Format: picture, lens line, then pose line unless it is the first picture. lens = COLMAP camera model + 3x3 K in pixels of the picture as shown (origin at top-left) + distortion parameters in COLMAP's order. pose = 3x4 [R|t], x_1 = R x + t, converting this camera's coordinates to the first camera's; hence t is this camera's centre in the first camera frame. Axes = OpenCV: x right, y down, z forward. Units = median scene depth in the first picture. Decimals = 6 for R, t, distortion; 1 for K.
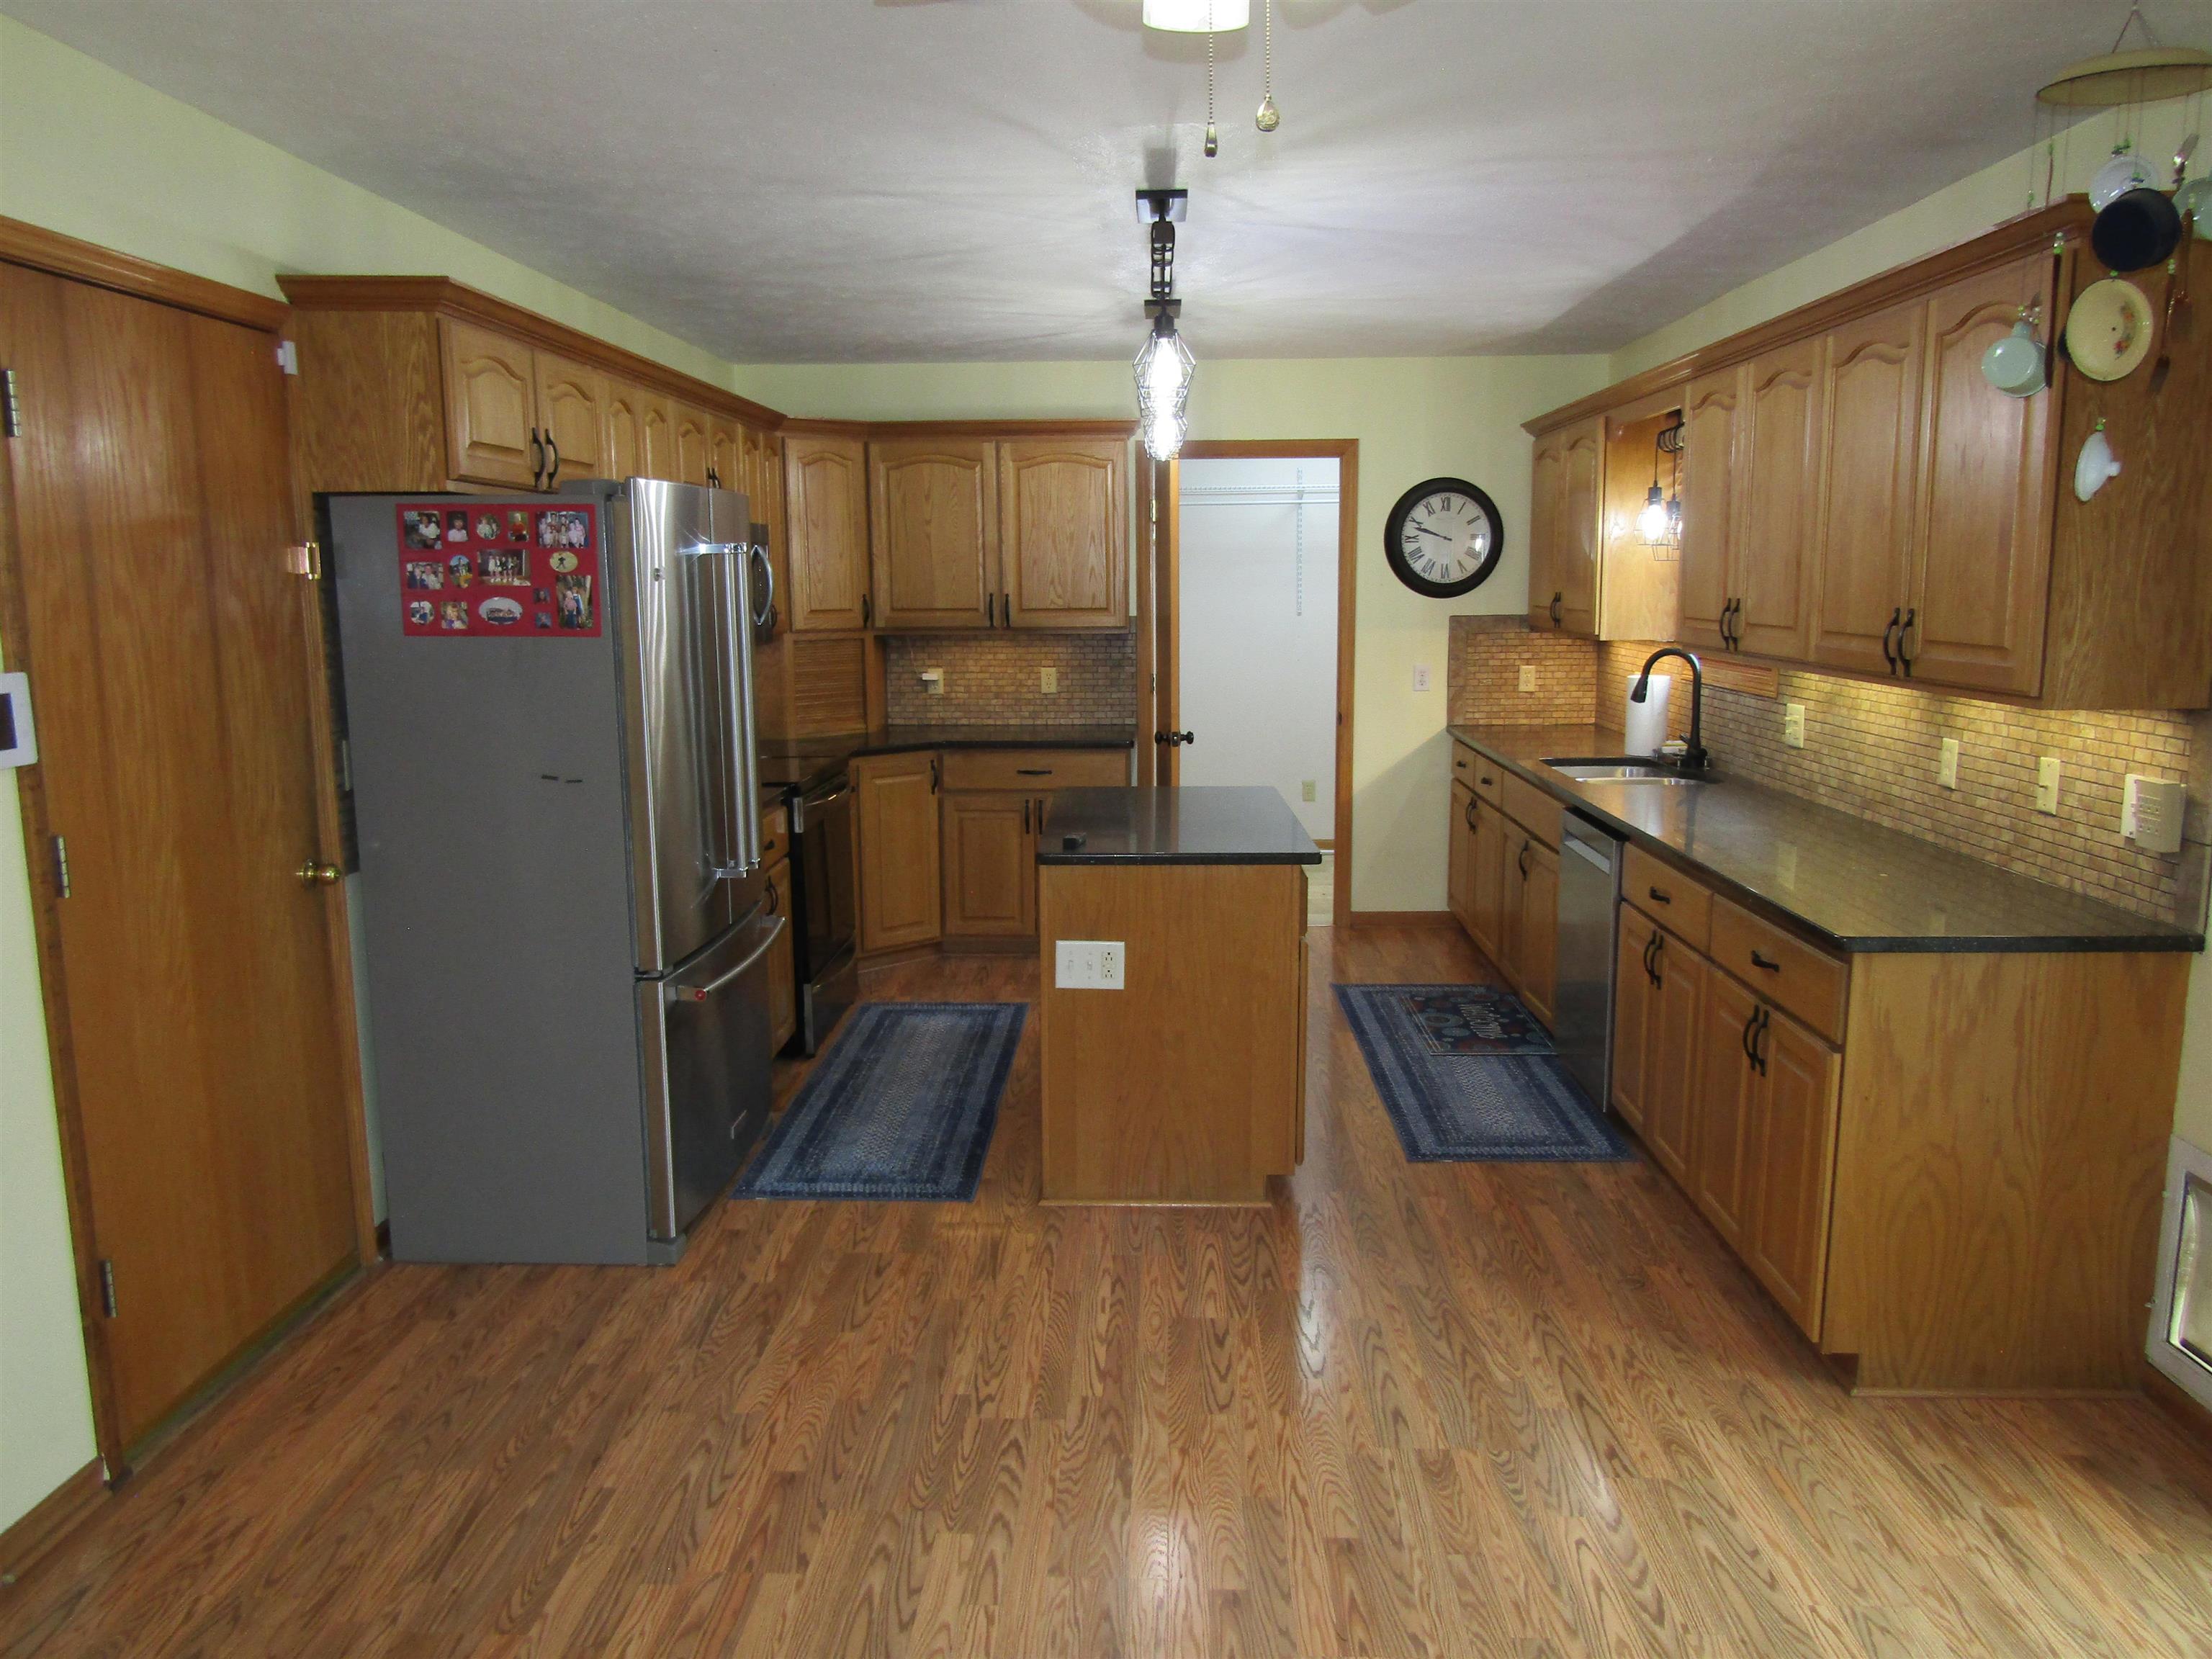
lens RADIAL K [[1562.5, 0, 1103.2], [0, 1562.5, 830.3], [0, 0, 1]] dist [-0.019318, 0.004354]
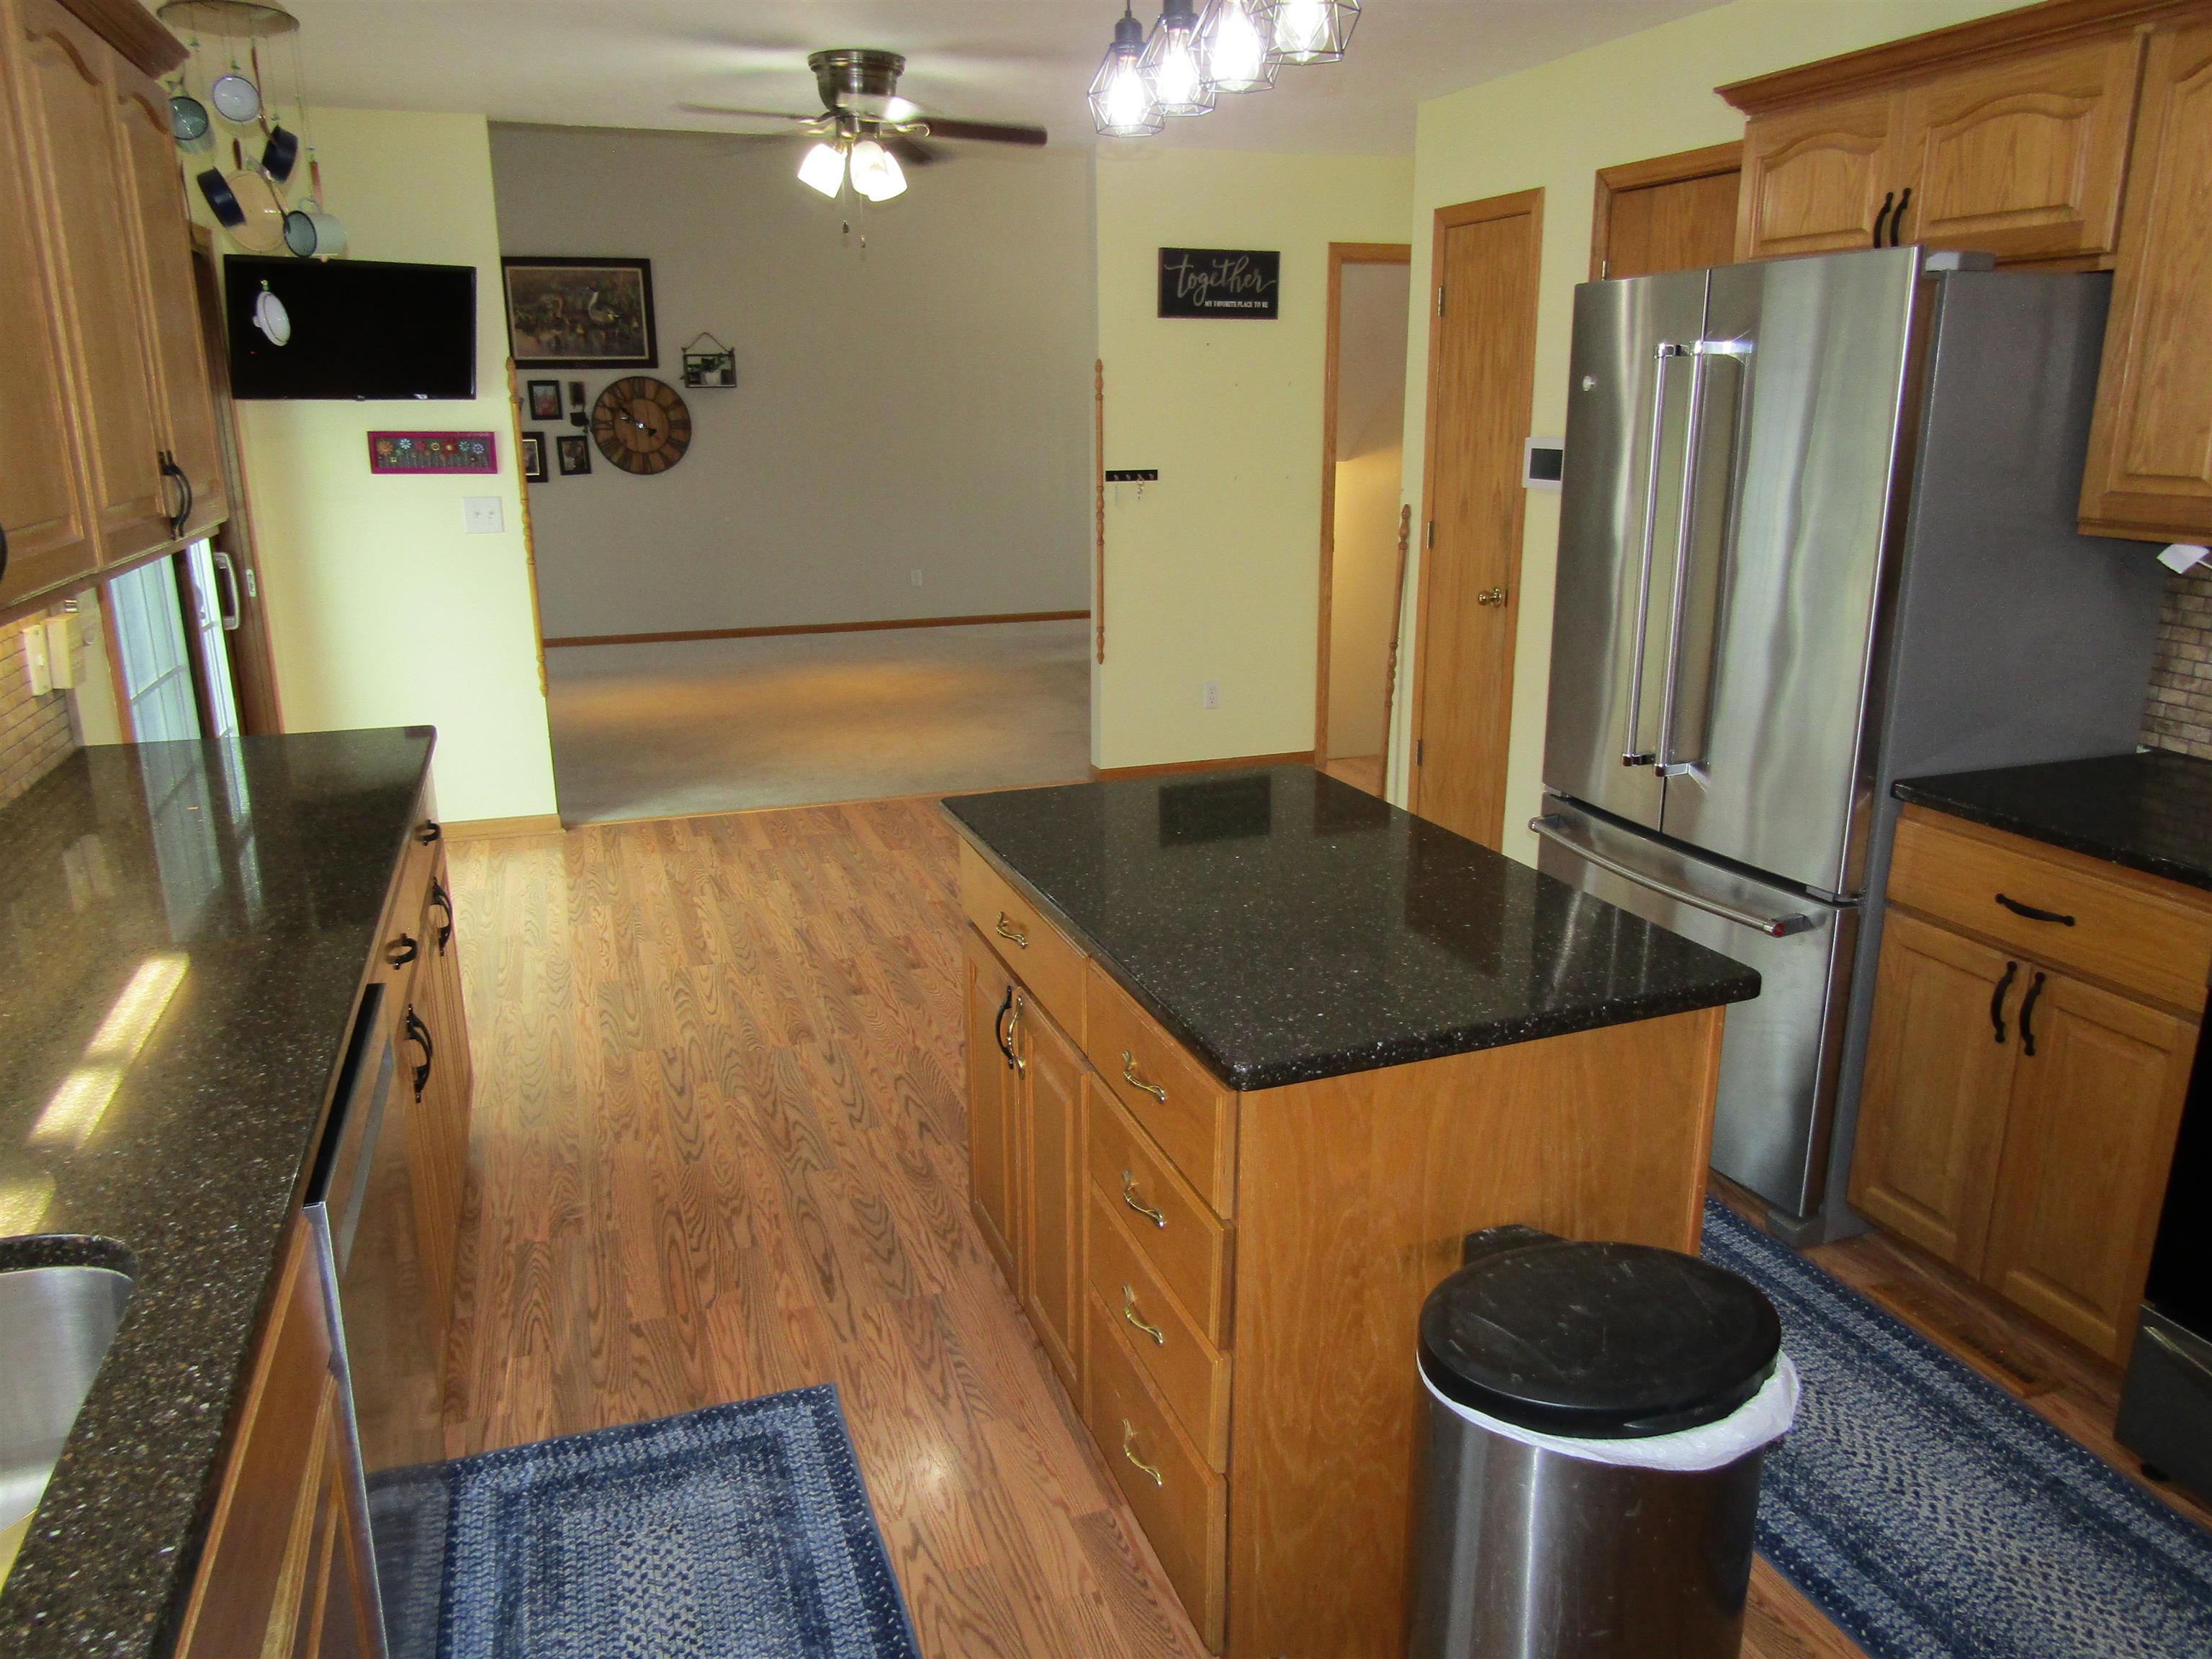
lens RADIAL K [[1562.5, 0, 1105.6], [0, 1562.5, 827.3], [0, 0, 1]] dist [-0.019318, 0.004354]
pose [[-0.930096, 0.111365, -0.350028, 0.251761], [-0.047025, 0.908988, 0.414161, -0.213158], [0.364294, 0.401670, -0.840209, 1.290429]]
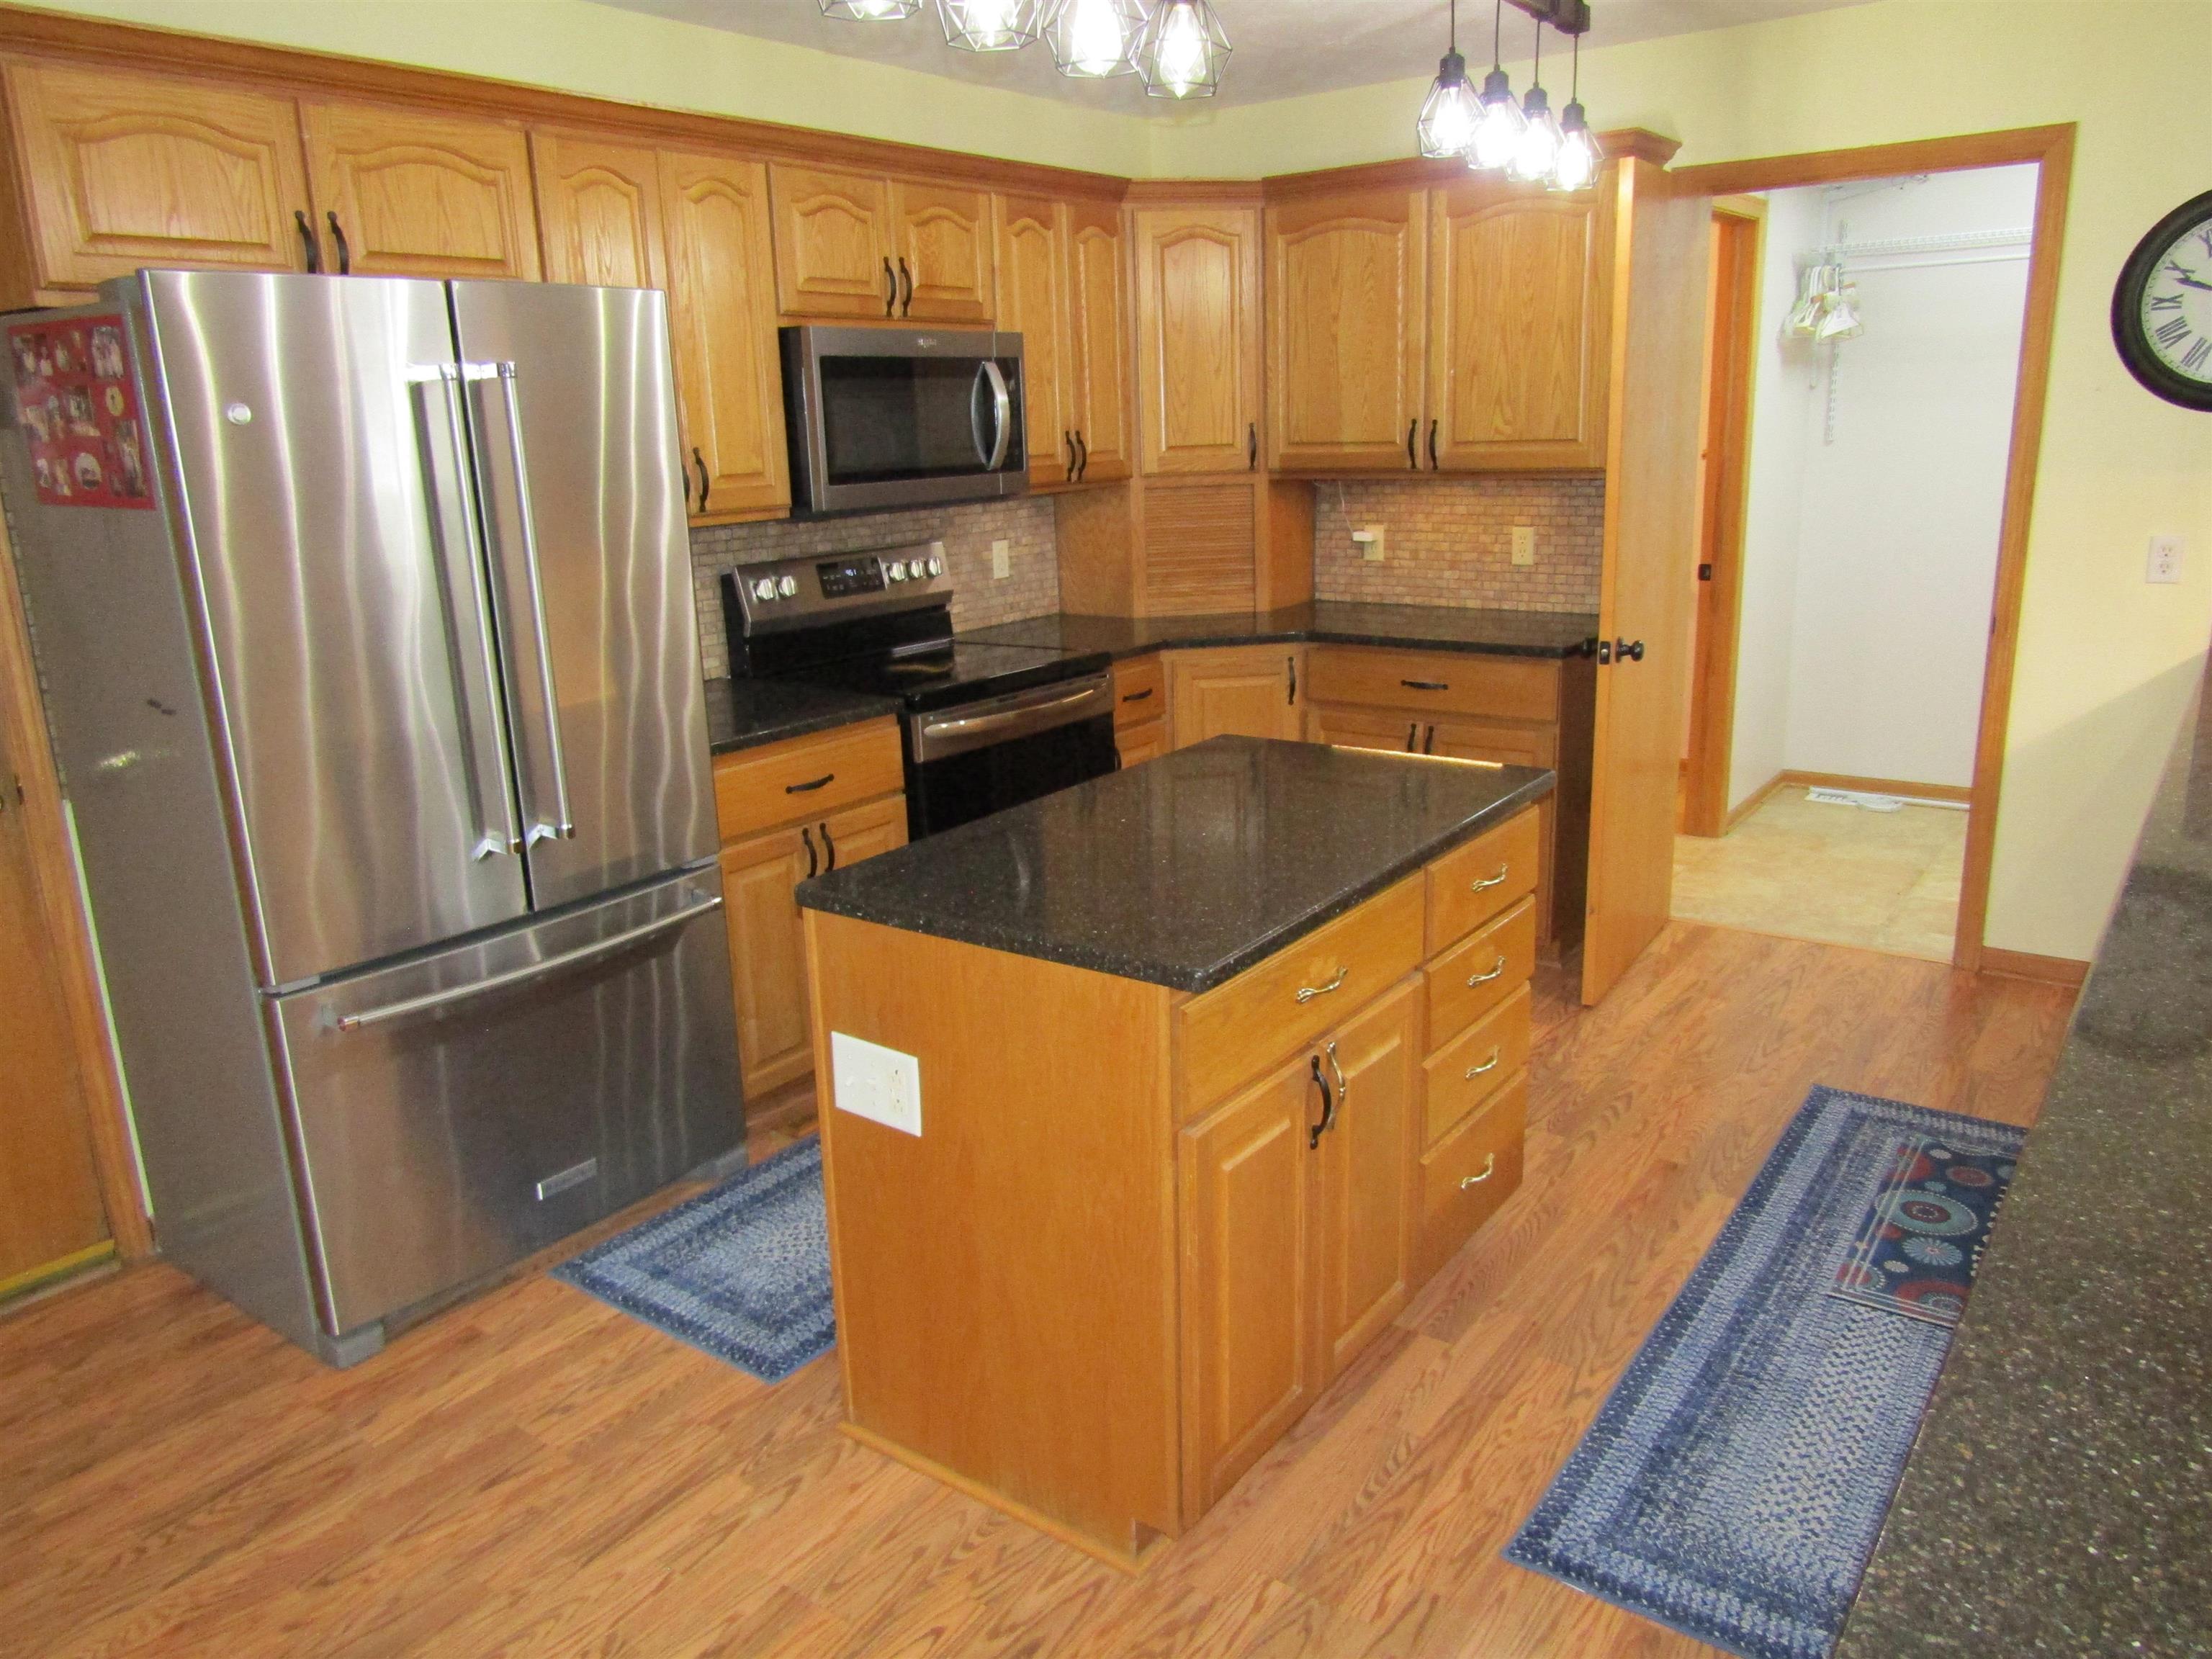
lens RADIAL K [[1562.5, 0, 1098.2], [0, 1562.5, 838.0], [0, 0, 1]] dist [-0.019318, 0.004354]
pose [[0.823698, 0.129425, -0.552061, 0.297960], [-0.065513, 0.988804, 0.134067, -0.070377], [0.563231, -0.074263, 0.822955, 0.464008]]
